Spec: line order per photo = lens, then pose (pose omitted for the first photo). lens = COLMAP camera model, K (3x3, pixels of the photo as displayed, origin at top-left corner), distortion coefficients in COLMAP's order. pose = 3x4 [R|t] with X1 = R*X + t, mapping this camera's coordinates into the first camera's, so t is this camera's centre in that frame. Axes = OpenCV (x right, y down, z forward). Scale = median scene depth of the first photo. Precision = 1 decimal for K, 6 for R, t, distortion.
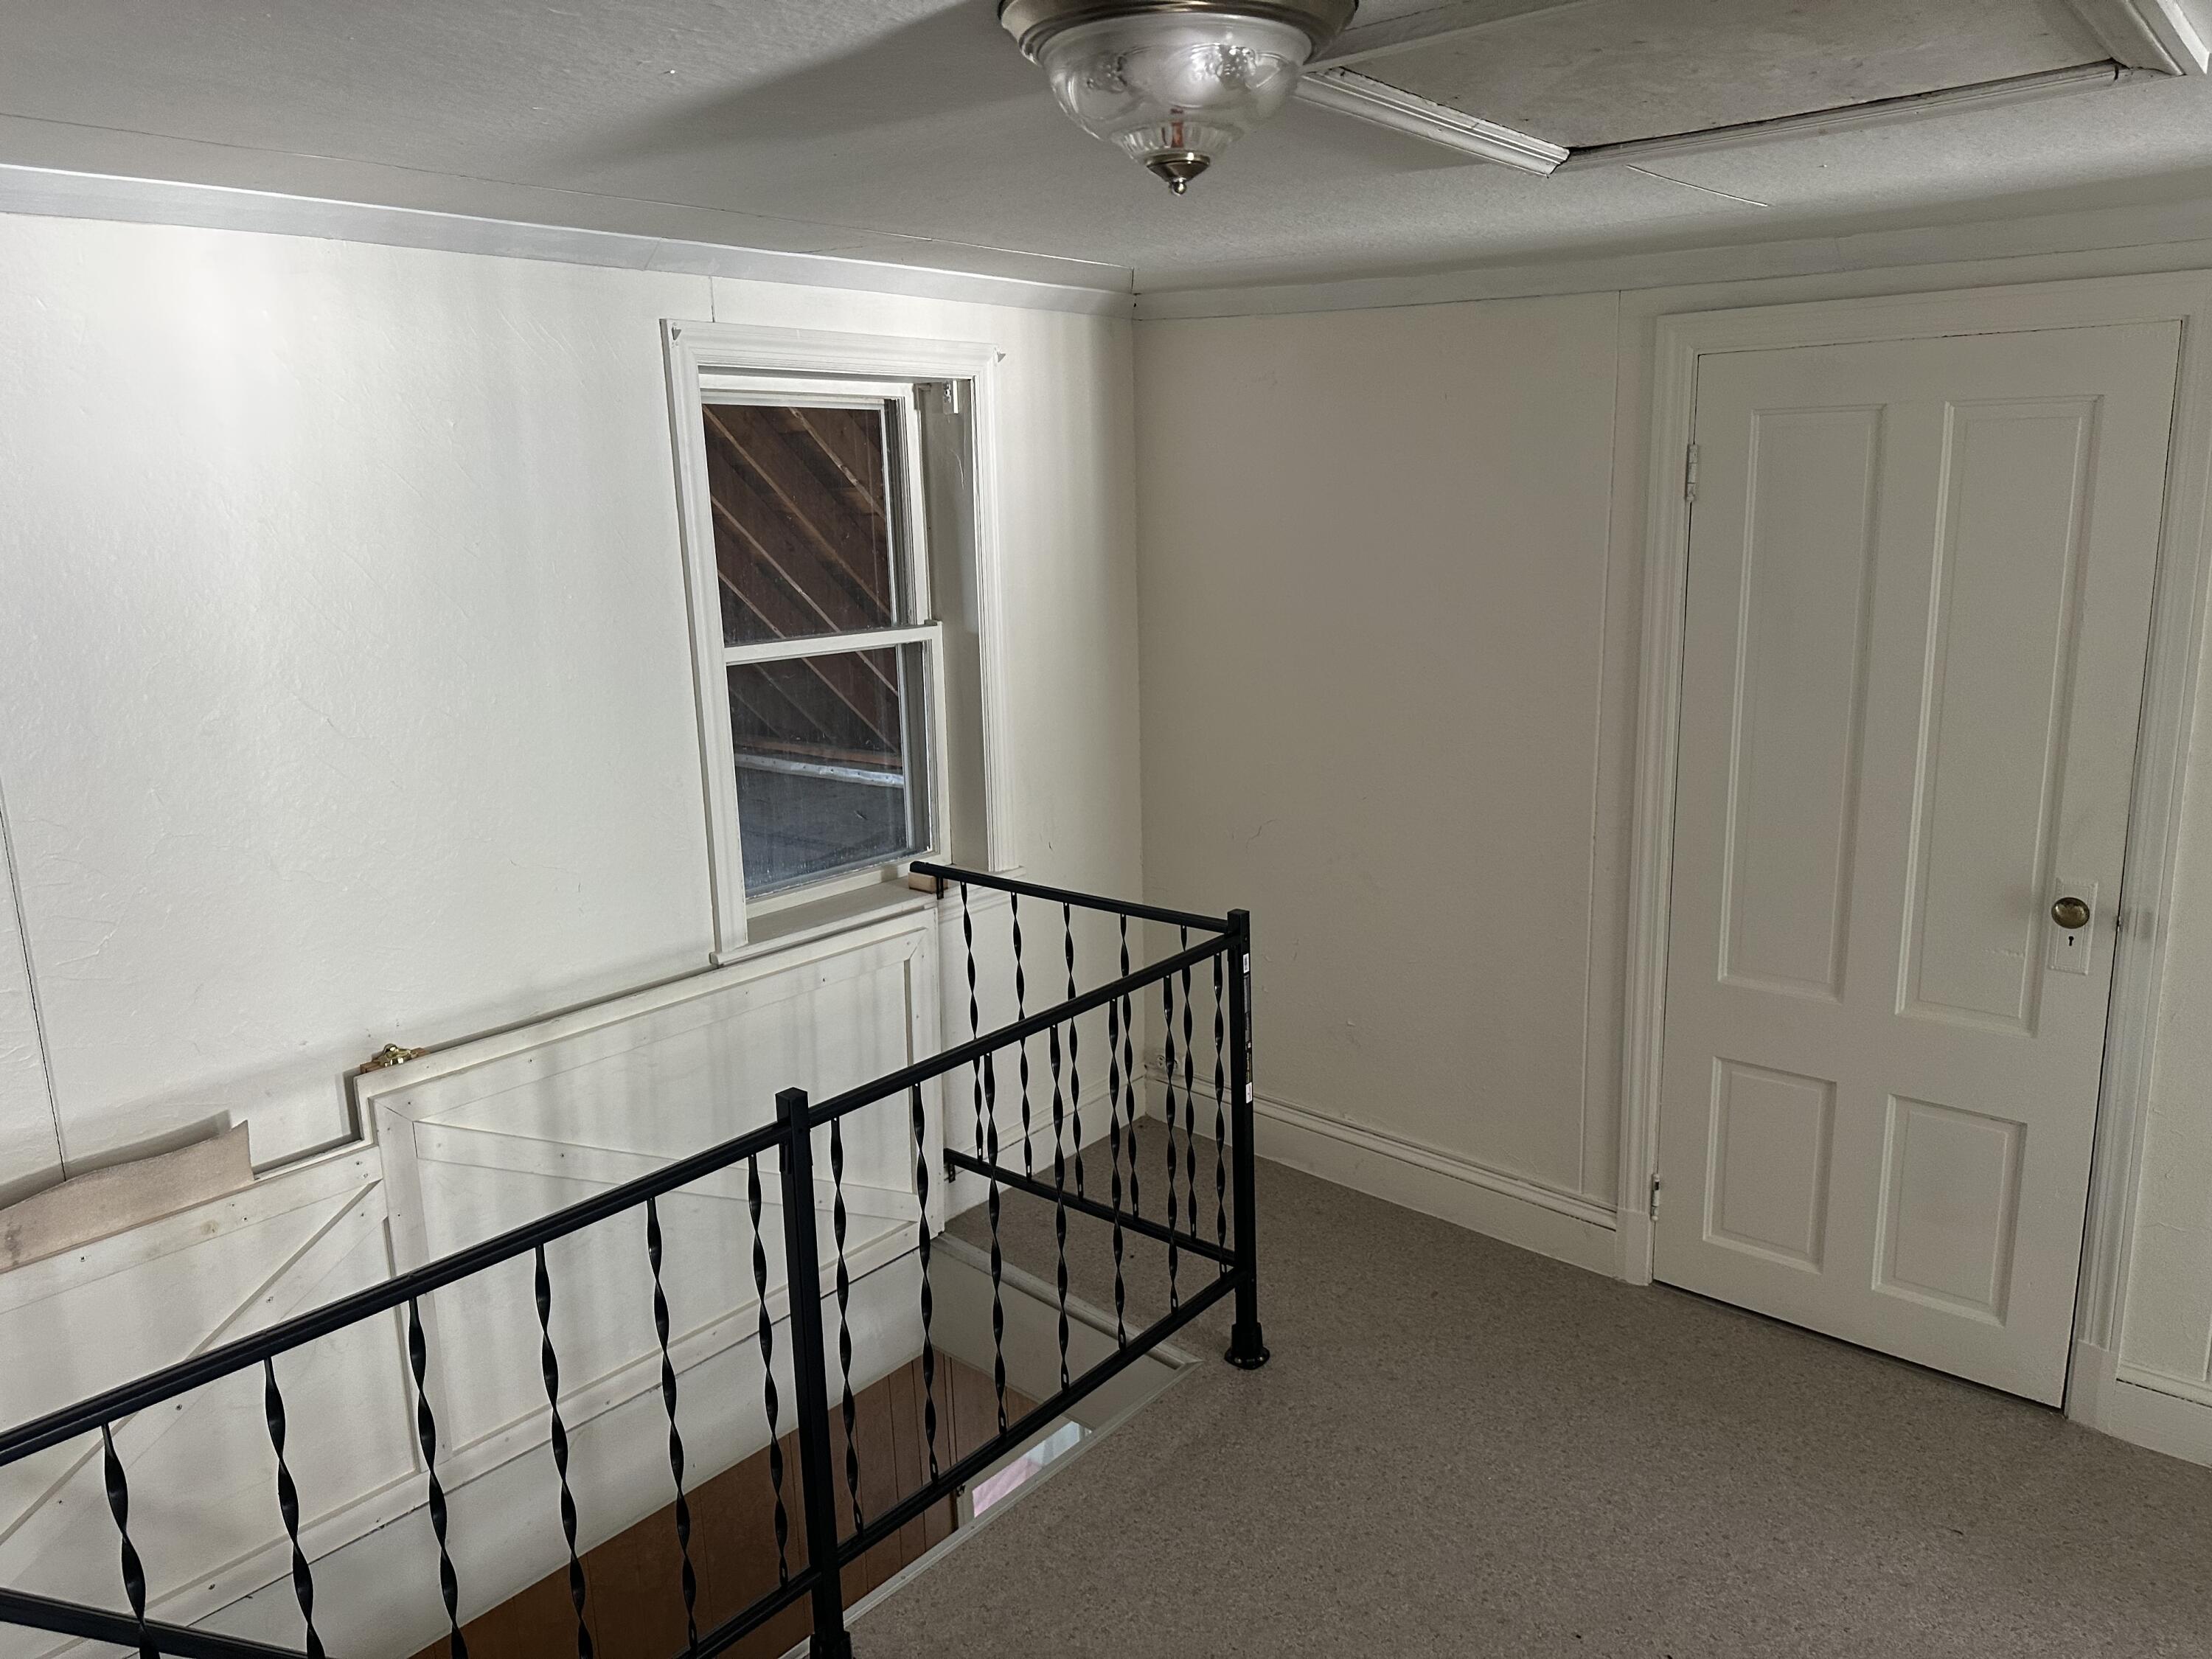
lens RADIAL K [[1540.3, 0, 1142.3], [0, 1540.3, 825.6], [0, 0, 1]] dist [0.022502, -0.048115]
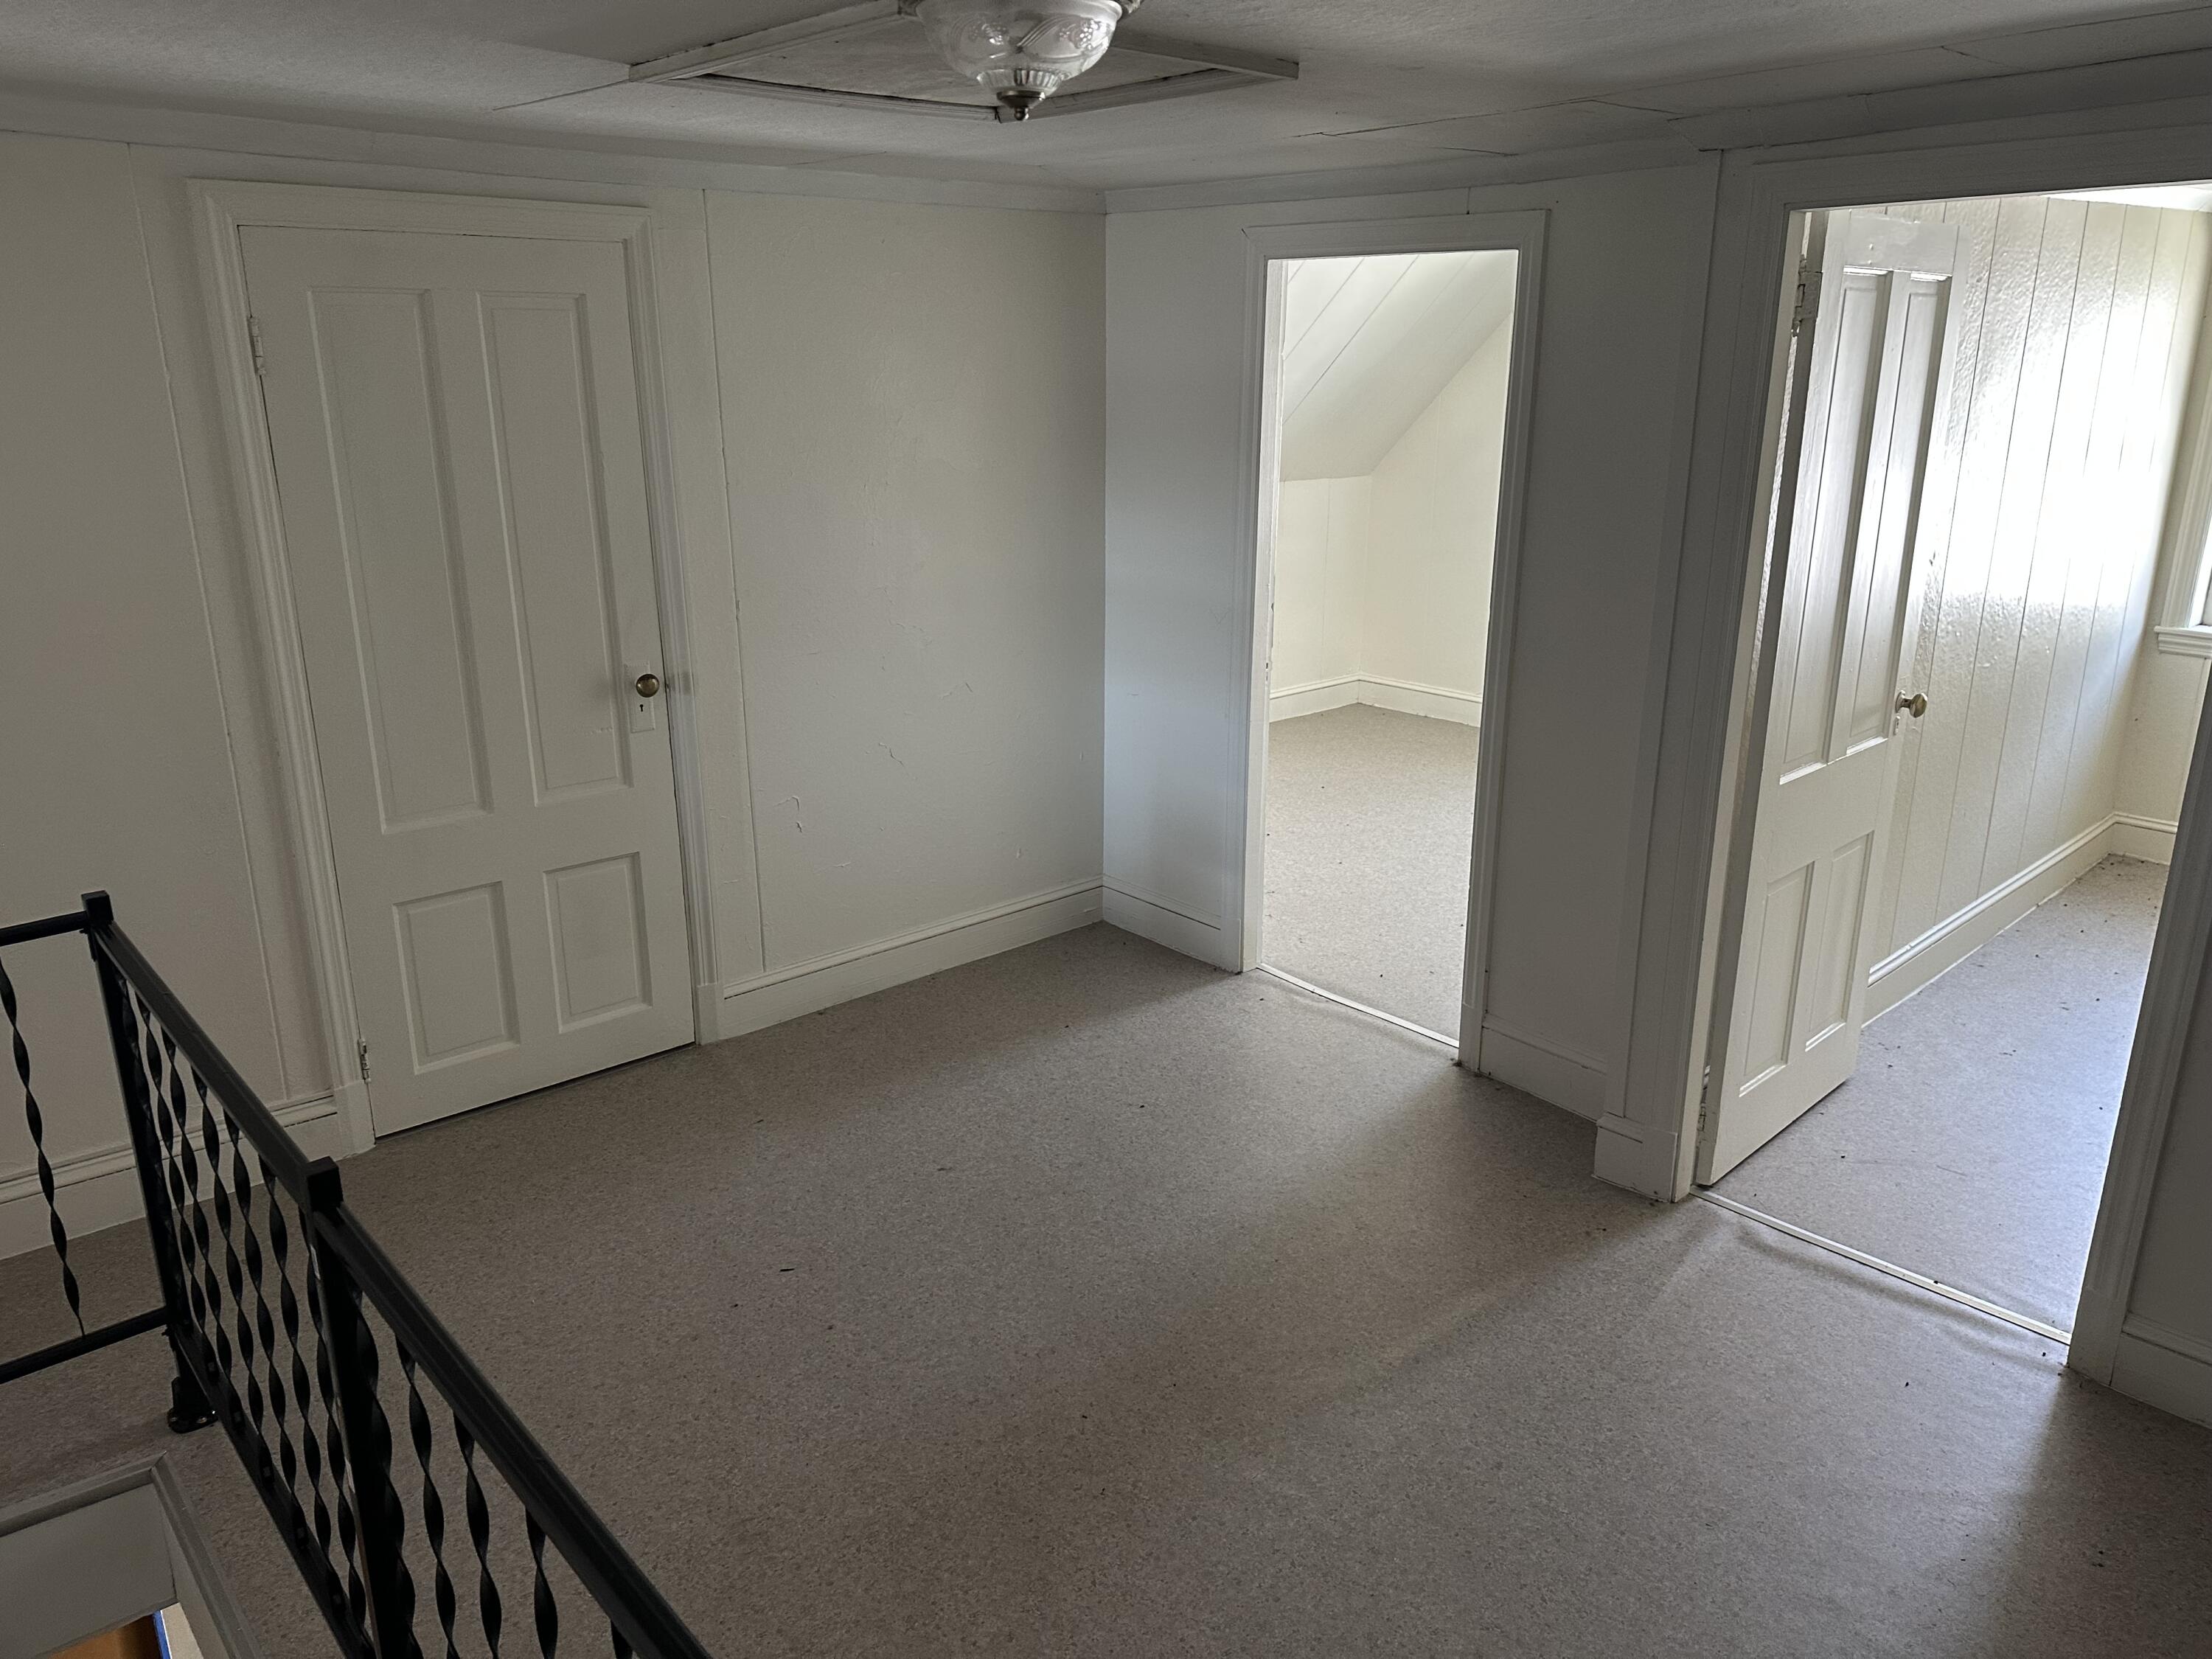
lens RADIAL K [[1540.3, 0, 1142.3], [0, 1540.3, 825.6], [0, 0, 1]] dist [0.022502, -0.048115]
pose [[0.124257, -0.273313, 0.953866, -0.604146], [0.197077, 0.948962, 0.246235, -0.067407], [-0.972482, 0.157389, 0.171778, 0.322777]]
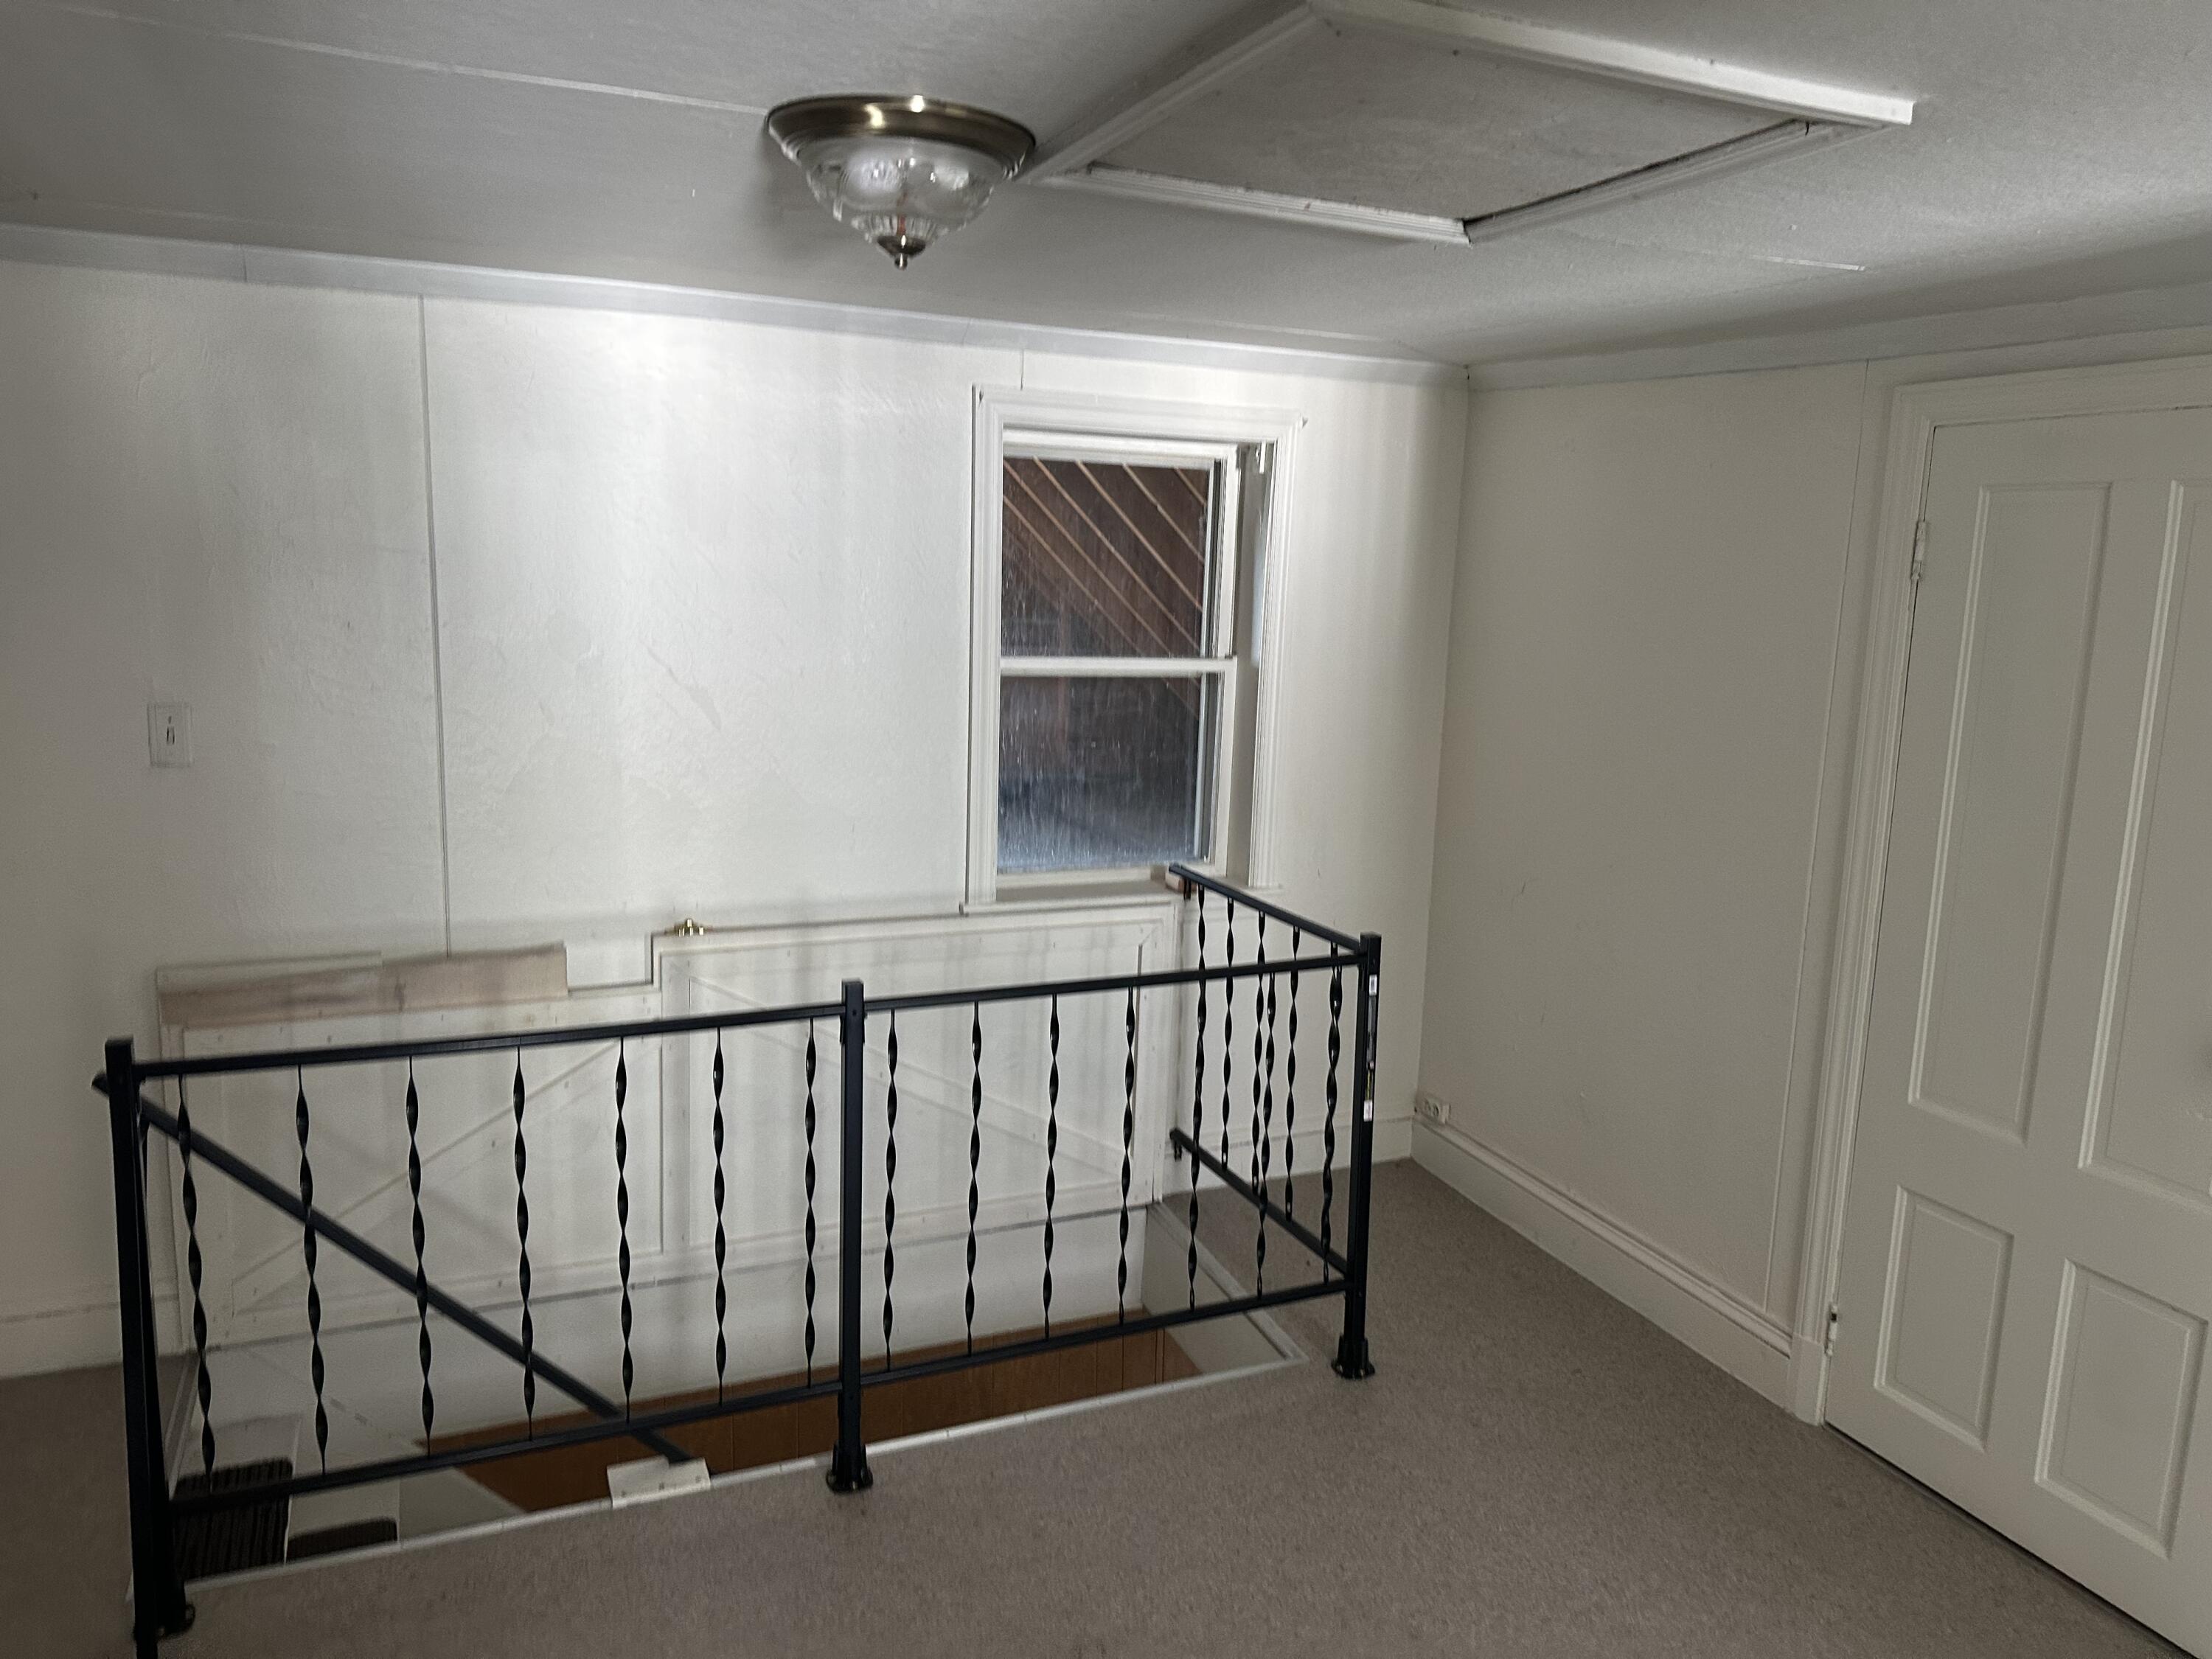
lens RADIAL K [[1540.3, 0, 1142.3], [0, 1540.3, 825.6], [0, 0, 1]] dist [0.022502, -0.048115]
pose [[0.894455, 0.125769, -0.429106, 0.356269], [-0.149535, 0.988512, -0.021971, 0.027939], [0.421414, 0.083818, 0.902987, -0.033203]]
